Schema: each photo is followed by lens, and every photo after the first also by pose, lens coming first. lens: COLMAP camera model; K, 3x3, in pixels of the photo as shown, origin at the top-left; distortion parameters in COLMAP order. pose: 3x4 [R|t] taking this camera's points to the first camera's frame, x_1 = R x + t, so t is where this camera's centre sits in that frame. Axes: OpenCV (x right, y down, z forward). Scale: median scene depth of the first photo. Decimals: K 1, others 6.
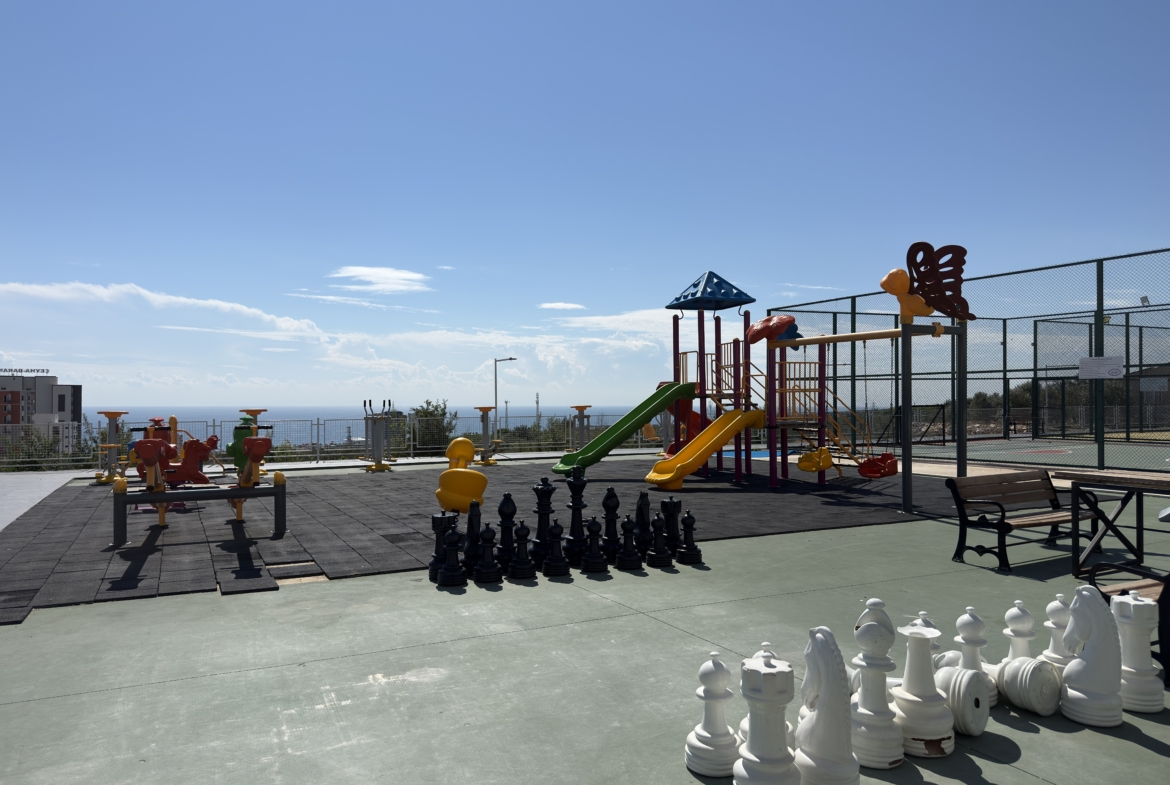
lens RADIAL K [[822.3, 0, 587.4], [0, 822.3, 396.1], [0, 0, 1]] dist [0.066287, -0.081472]
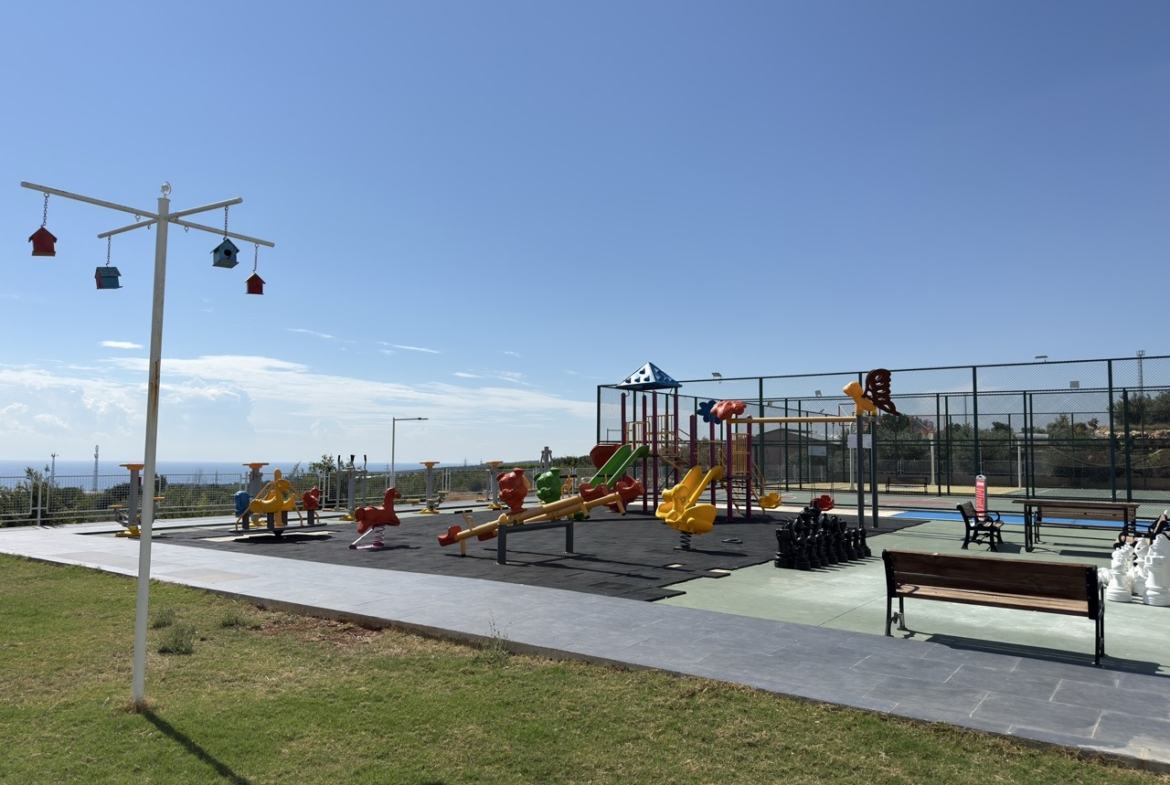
lens RADIAL K [[822.3, 0, 588.2], [0, 822.3, 393.4], [0, 0, 1]] dist [0.066287, -0.081472]
pose [[0.882923, 0.048138, 0.467043, -0.342379], [-0.014530, 0.997055, -0.075299, 0.001151], [-0.469292, 0.059698, 0.881023, -0.083847]]
